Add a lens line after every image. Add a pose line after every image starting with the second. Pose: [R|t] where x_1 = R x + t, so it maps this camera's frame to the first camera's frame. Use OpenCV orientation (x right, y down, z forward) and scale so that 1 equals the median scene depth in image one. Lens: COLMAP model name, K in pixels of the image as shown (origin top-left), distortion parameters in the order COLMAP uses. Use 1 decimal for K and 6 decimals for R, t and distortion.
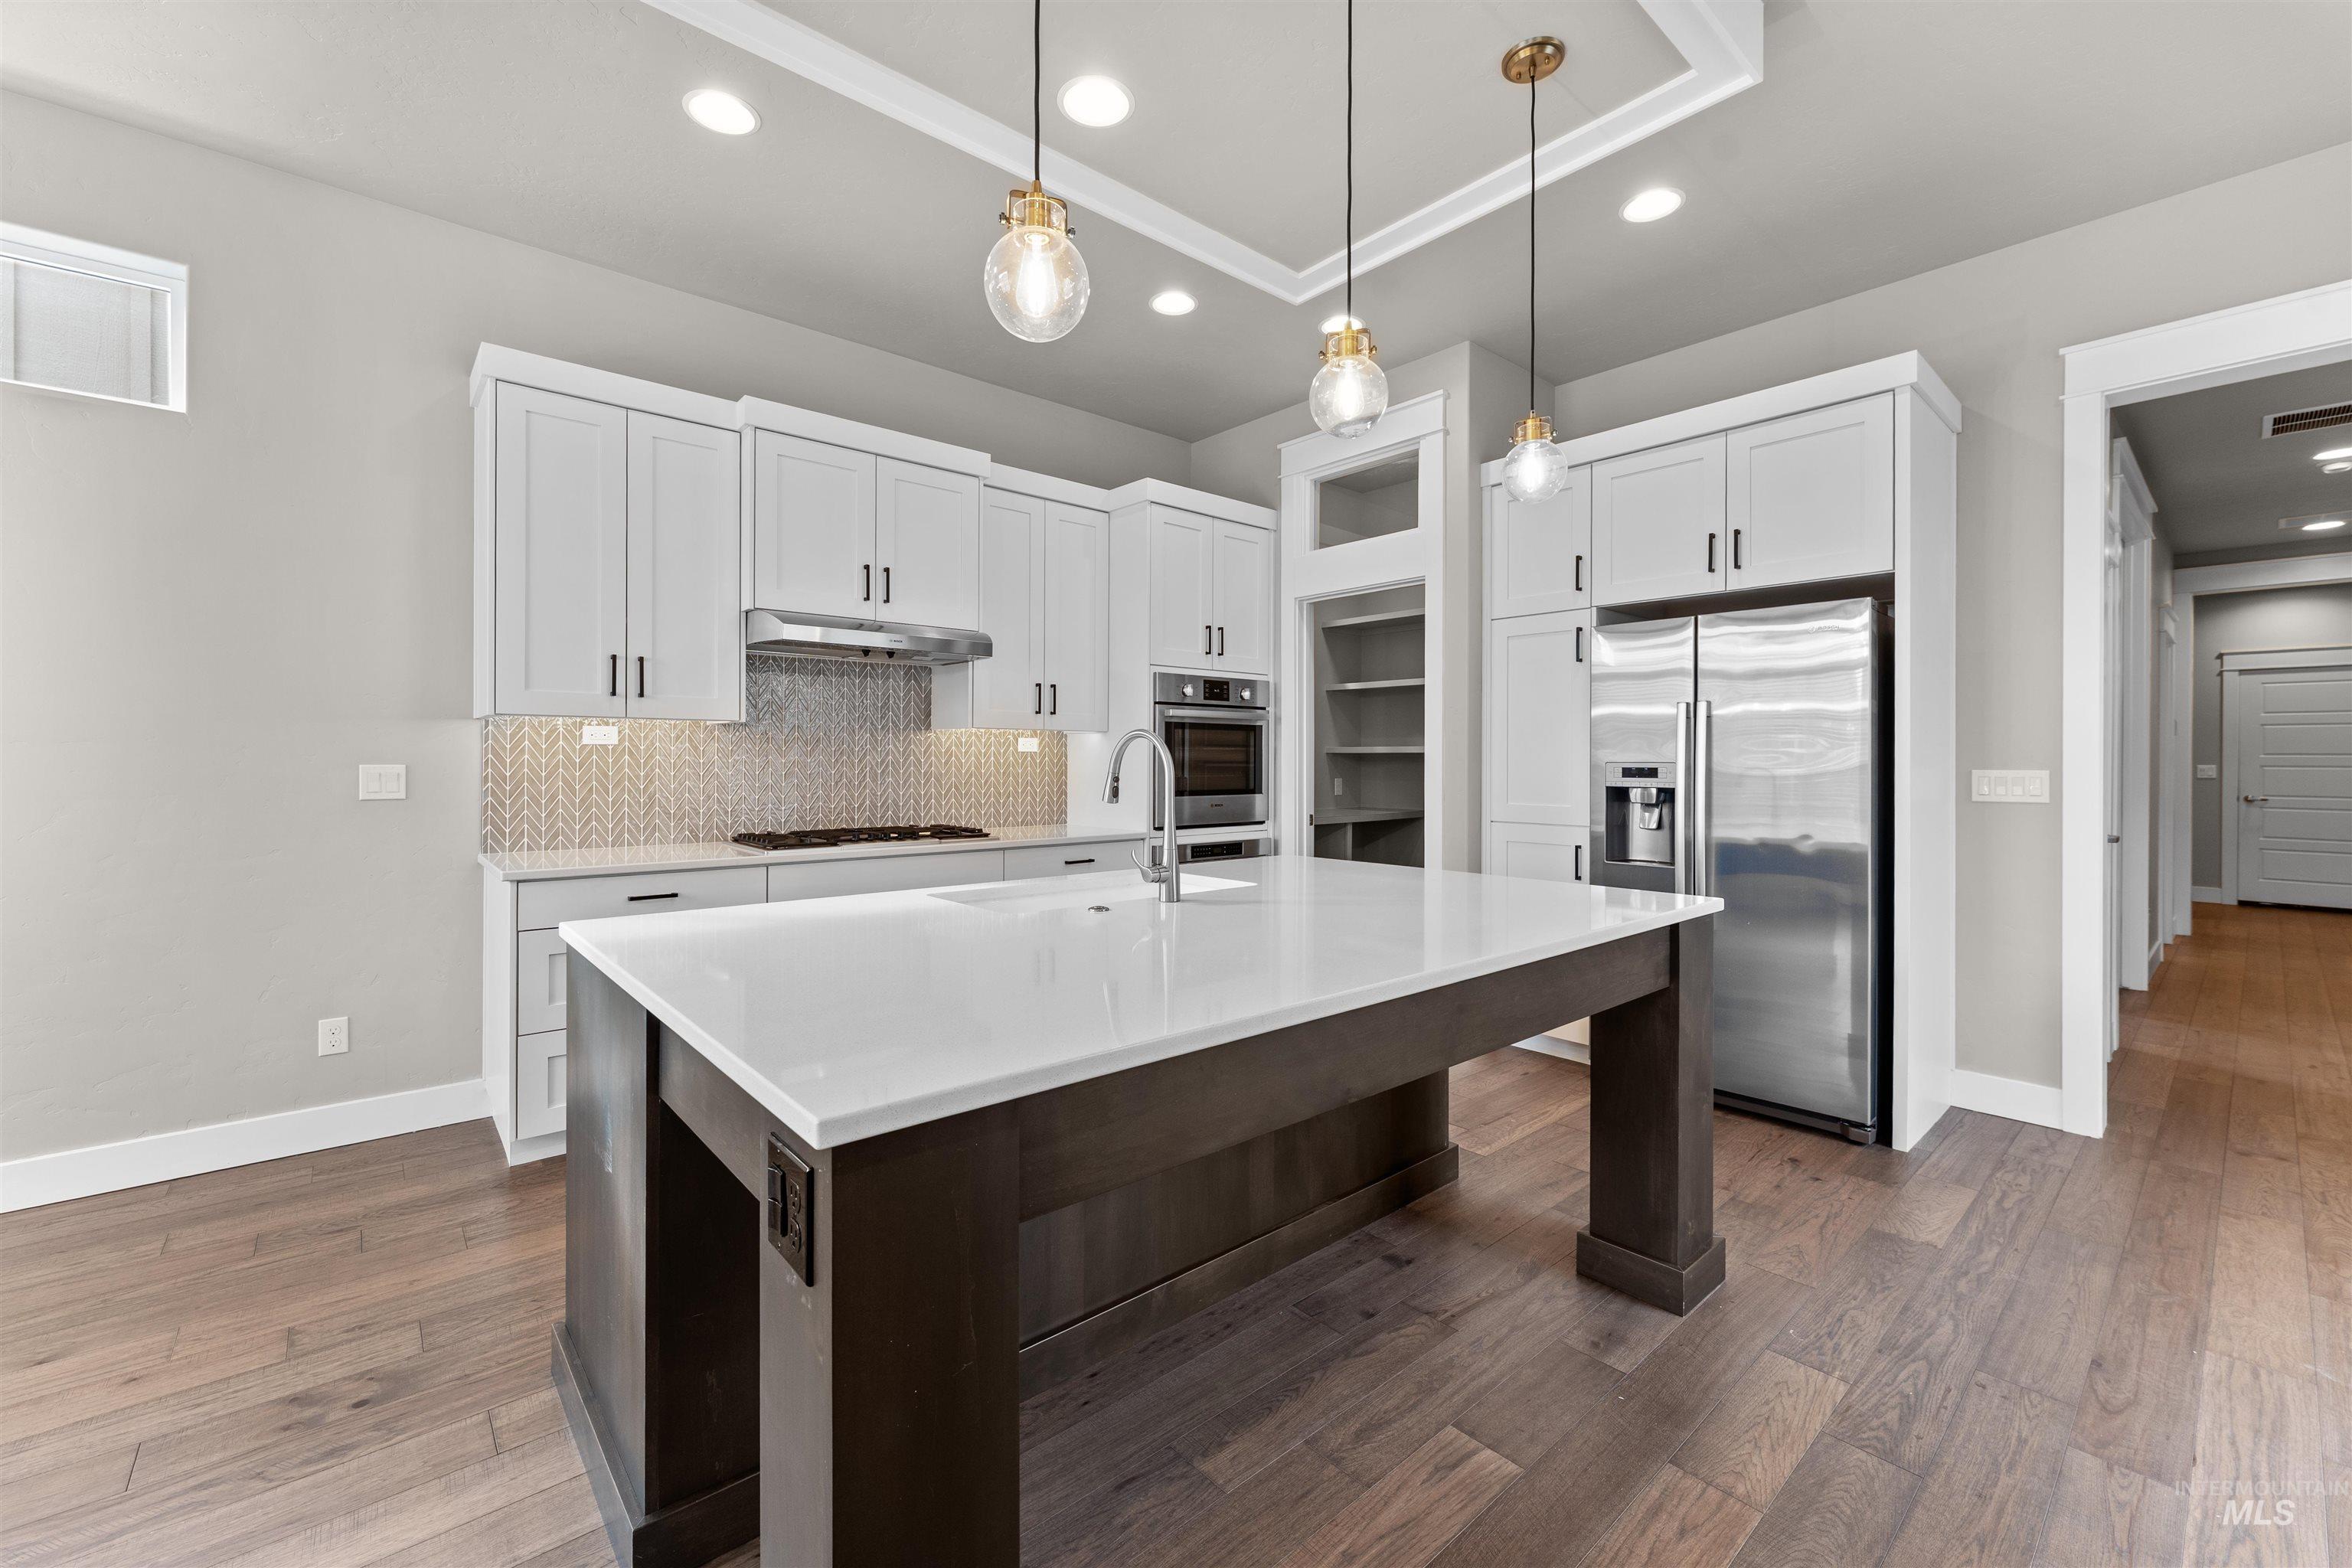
lens RADIAL K [[960.3, 0, 1175.7], [0, 960.3, 758.2], [0, 0, 1]] dist [0.001196, -0.000060]
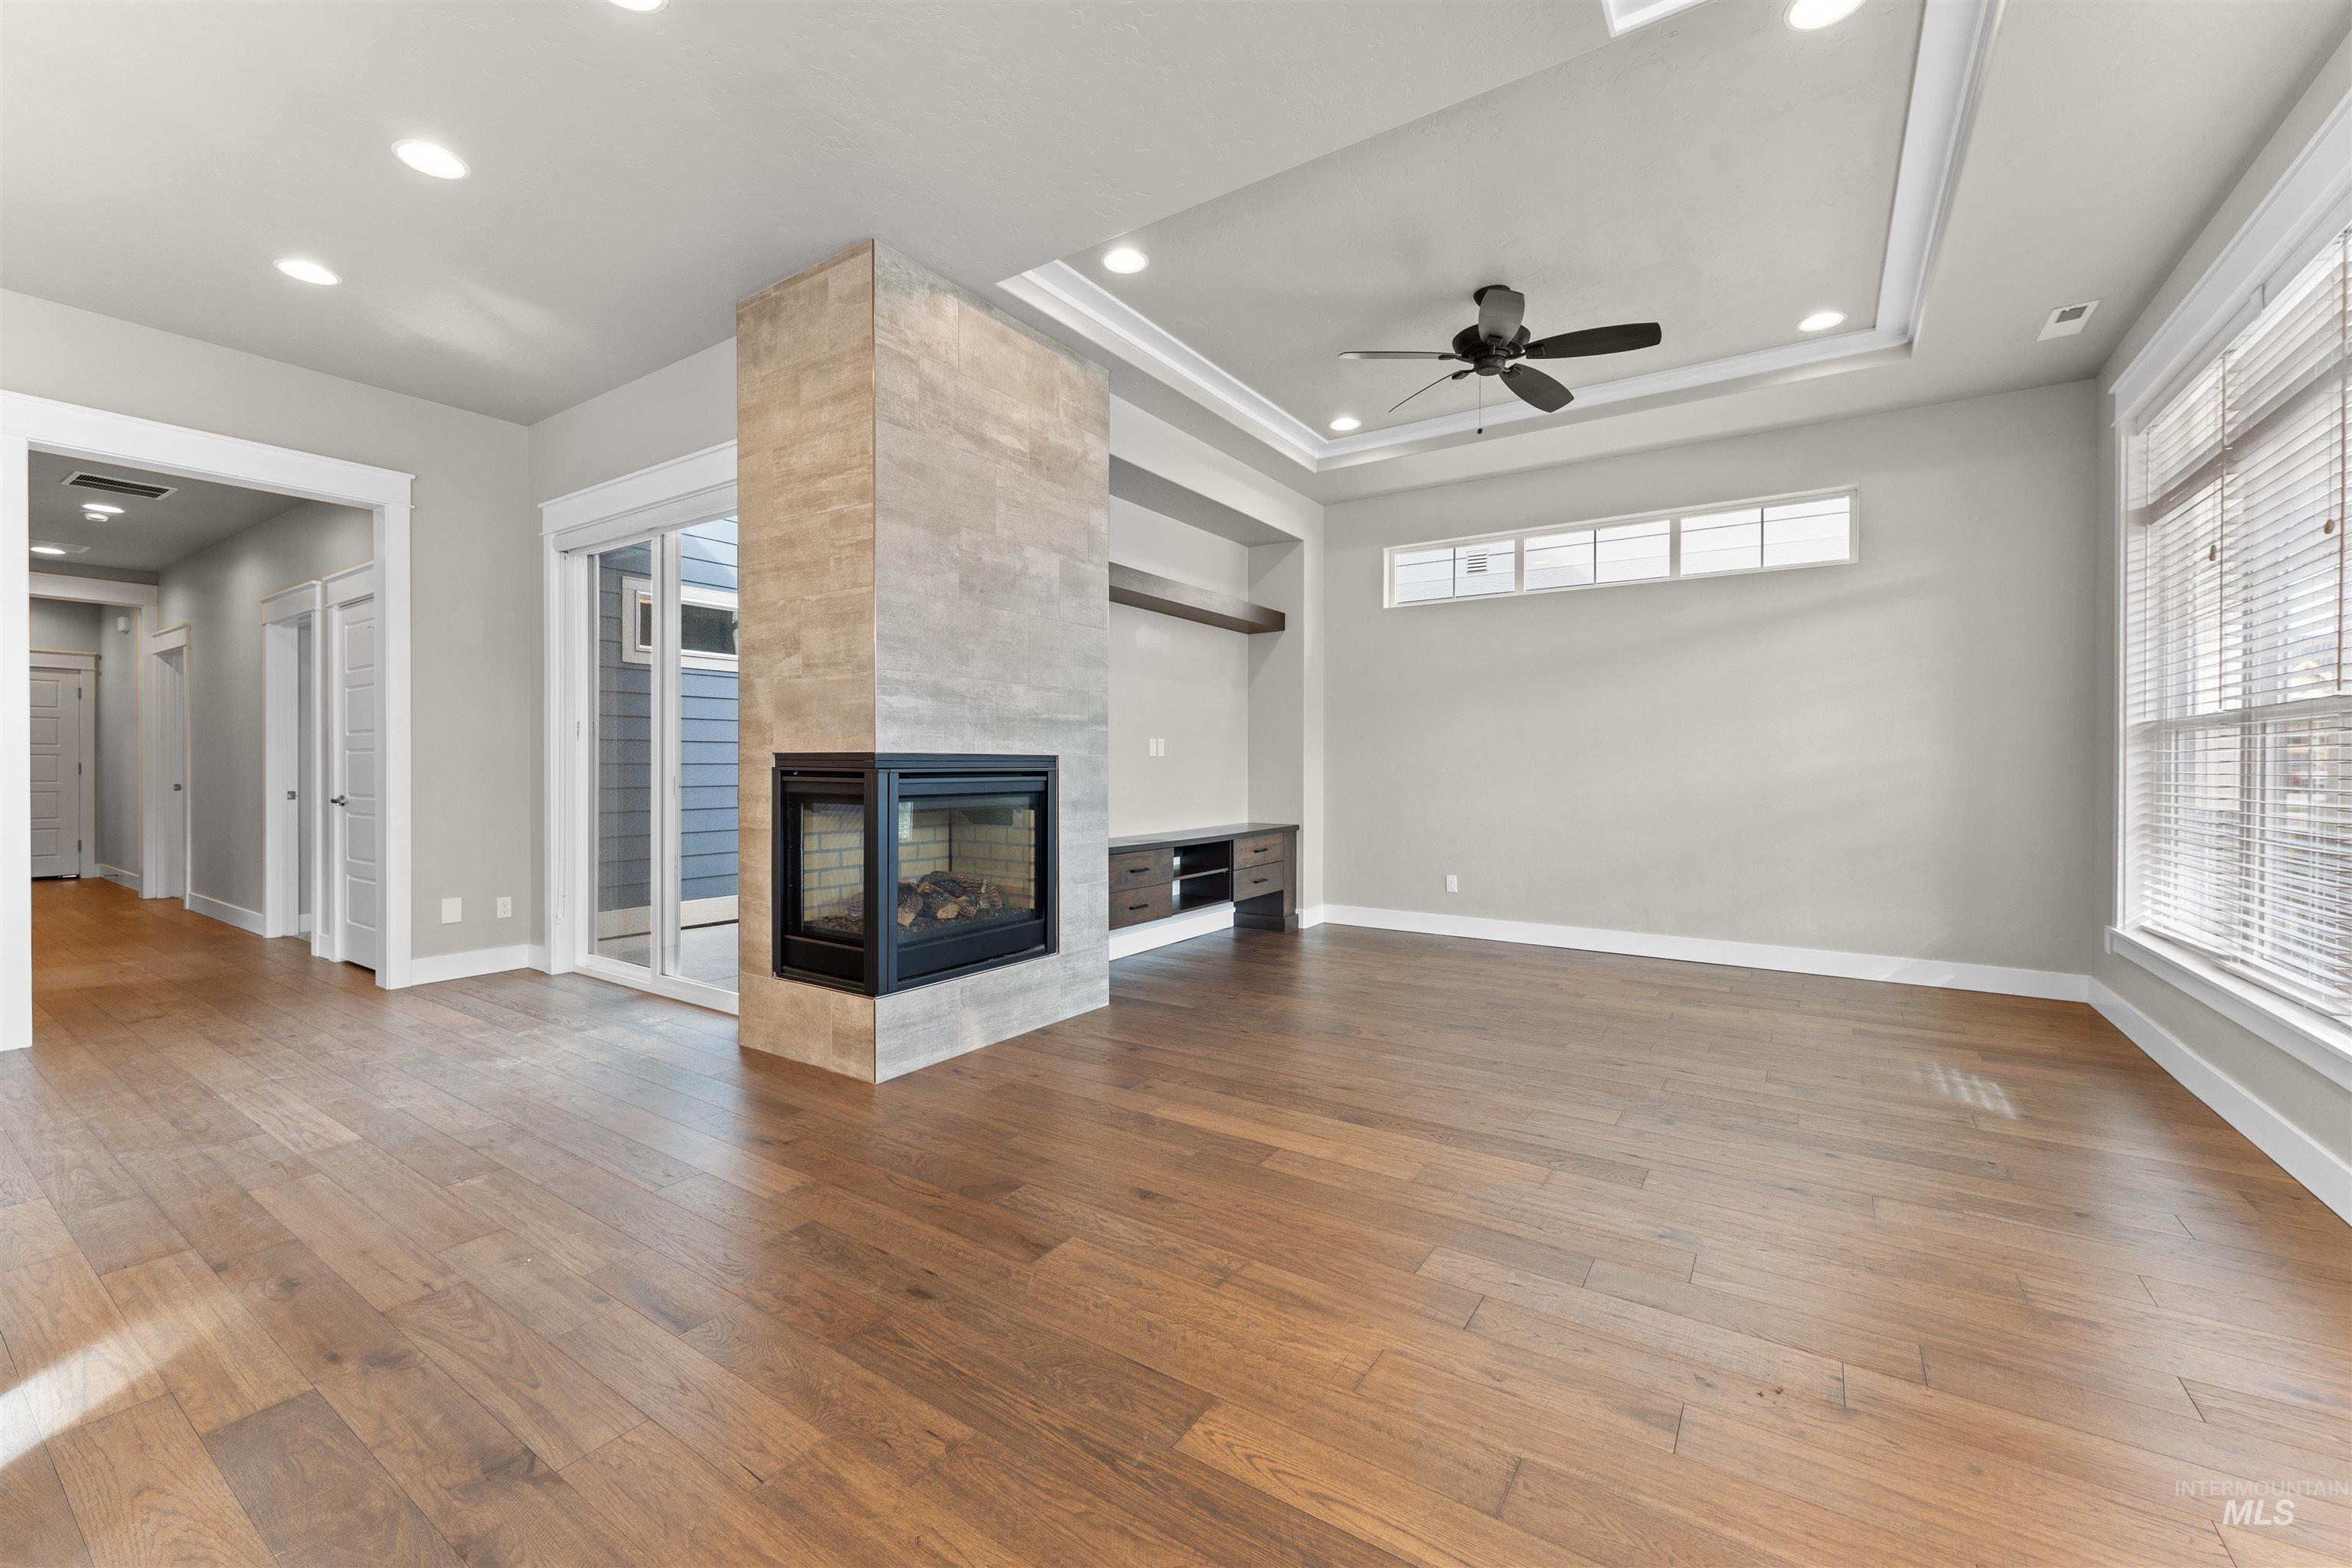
lens RADIAL K [[946.0, 0, 1175.2], [0, 946.0, 777.8], [0, 0, 1]] dist [-0.001319, 0.000048]
pose [[-0.258322, -0.019252, 0.965867, -0.516791], [-0.006066, 0.999814, 0.018306, 0.020658], [-0.966040, -0.001130, -0.258390, -0.093602]]
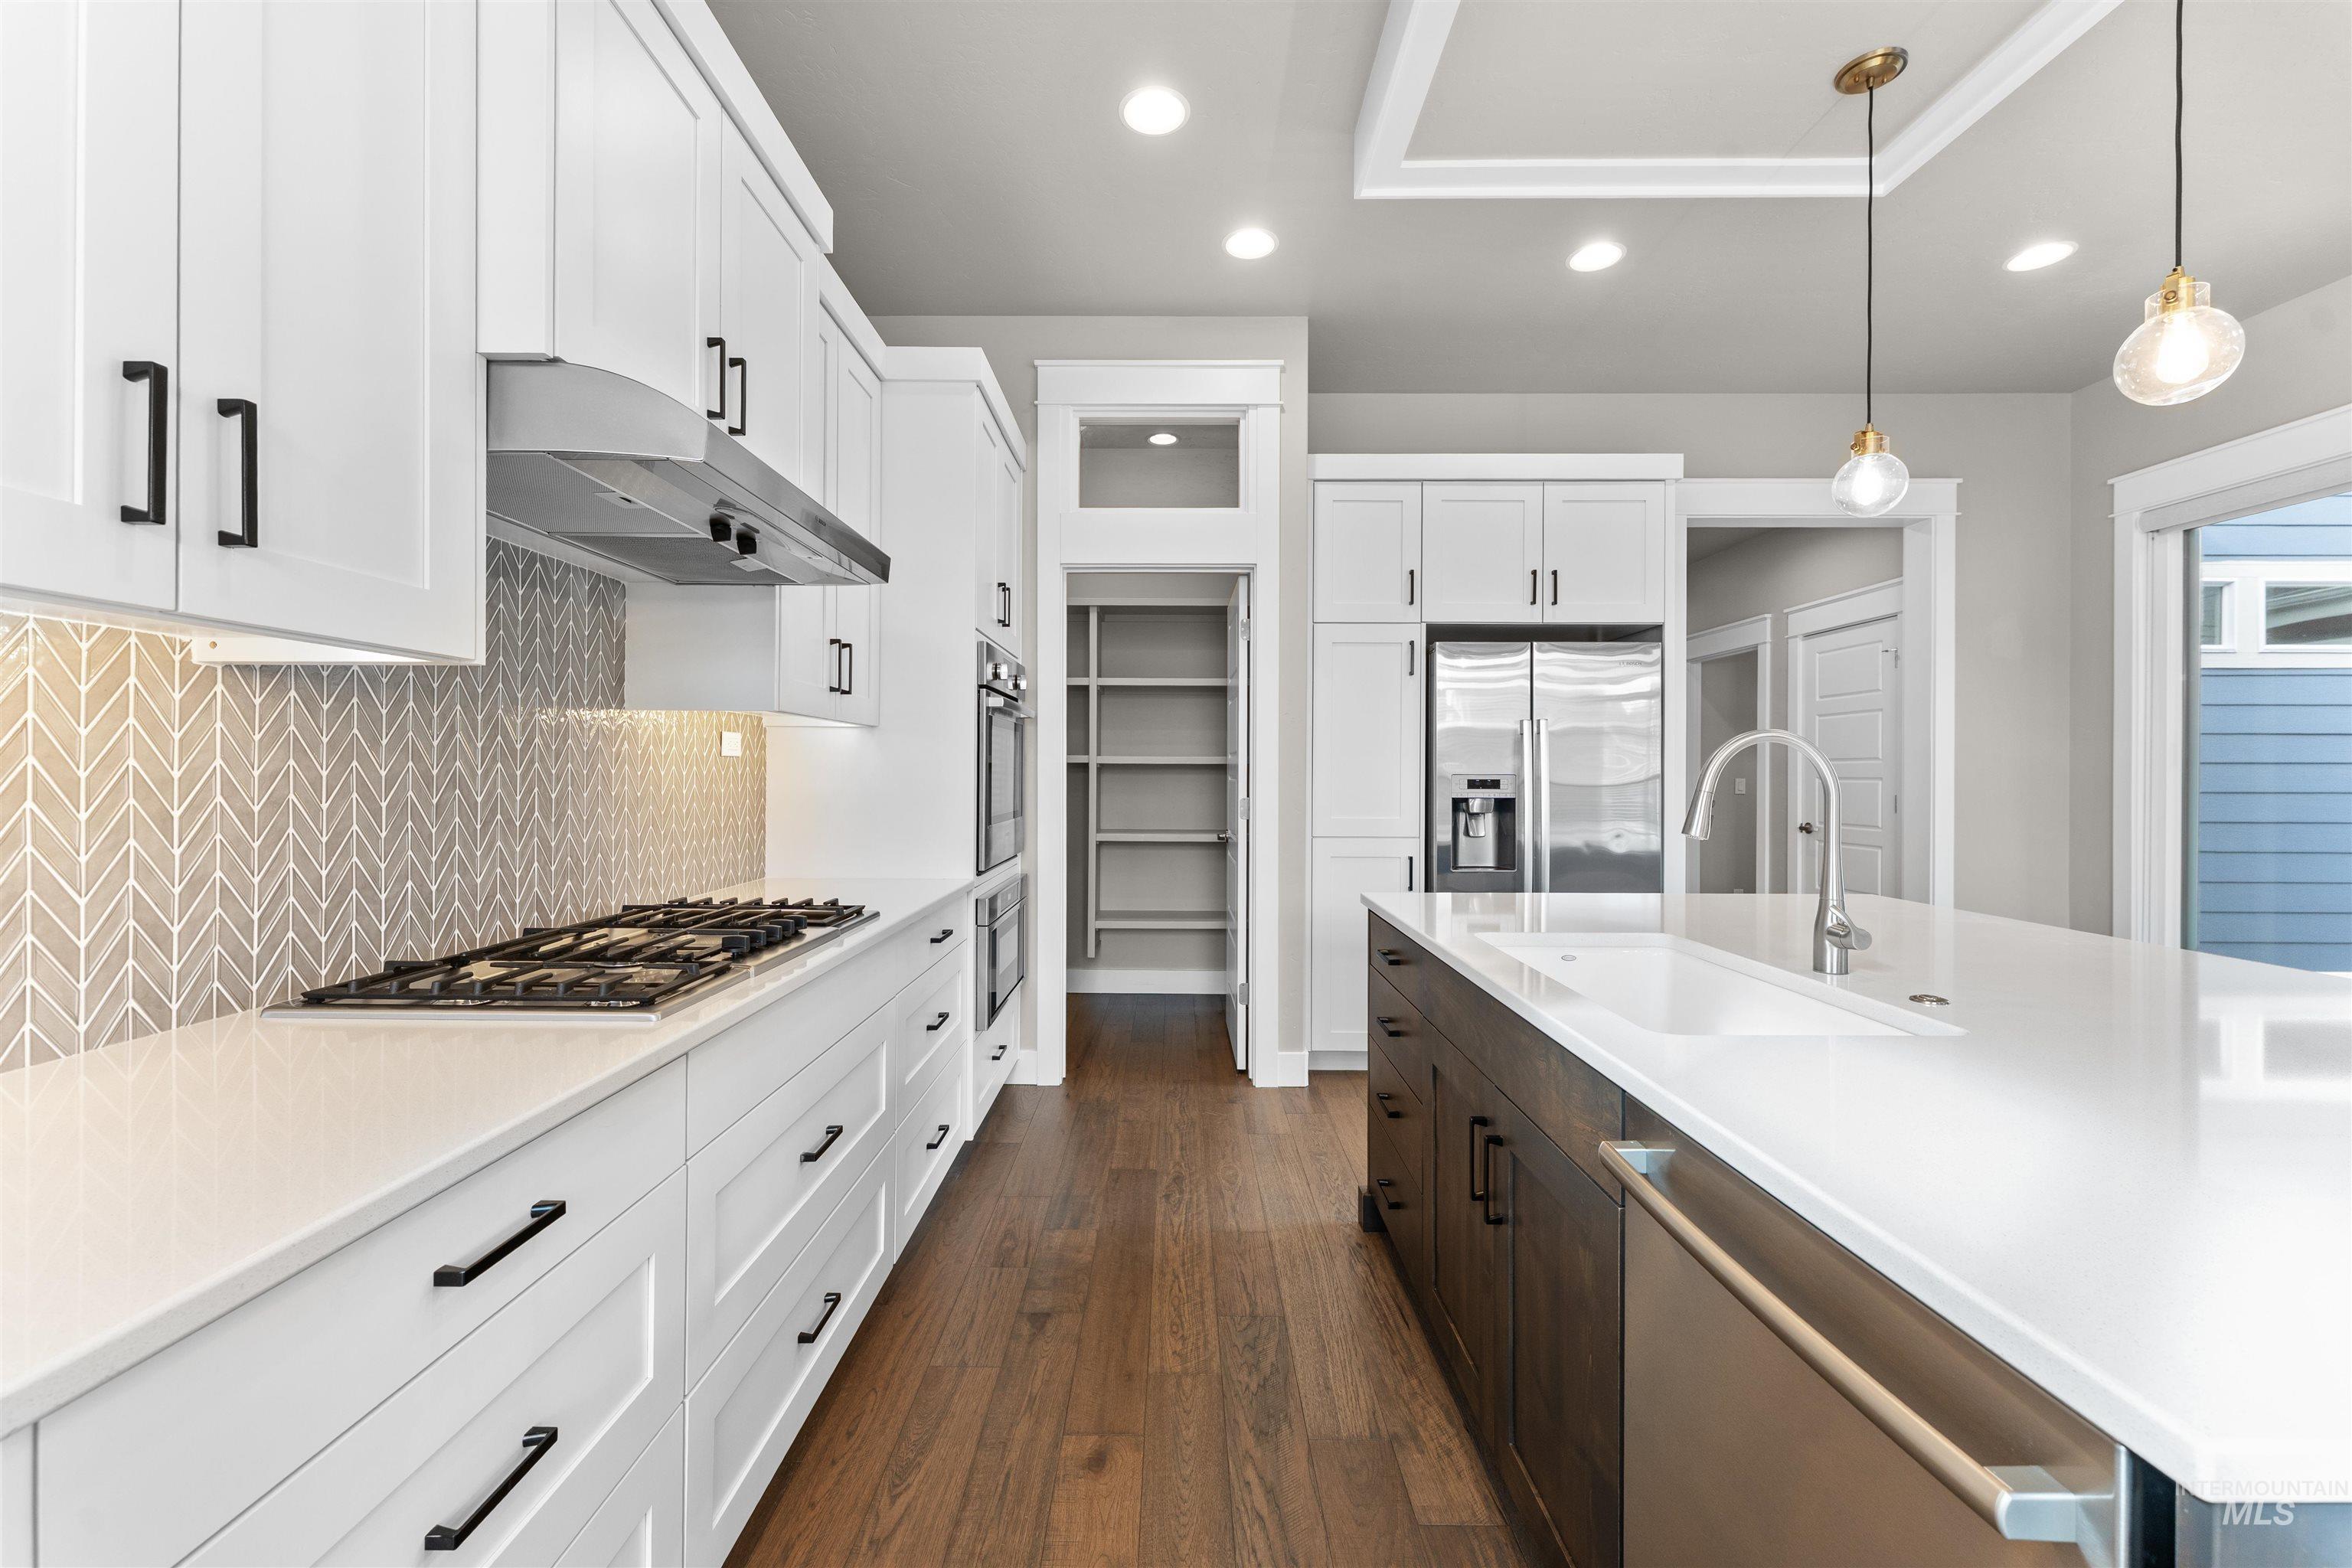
lens RADIAL K [[946.0, 0, 1175.2], [0, 946.0, 777.8], [0, 0, 1]] dist [-0.001319, 0.000048]
pose [[0.661239, -0.003590, 0.750167, -0.536437], [-0.003499, 0.999963, 0.007870, 0.000965], [-0.750167, -0.007829, 0.661202, 0.573836]]
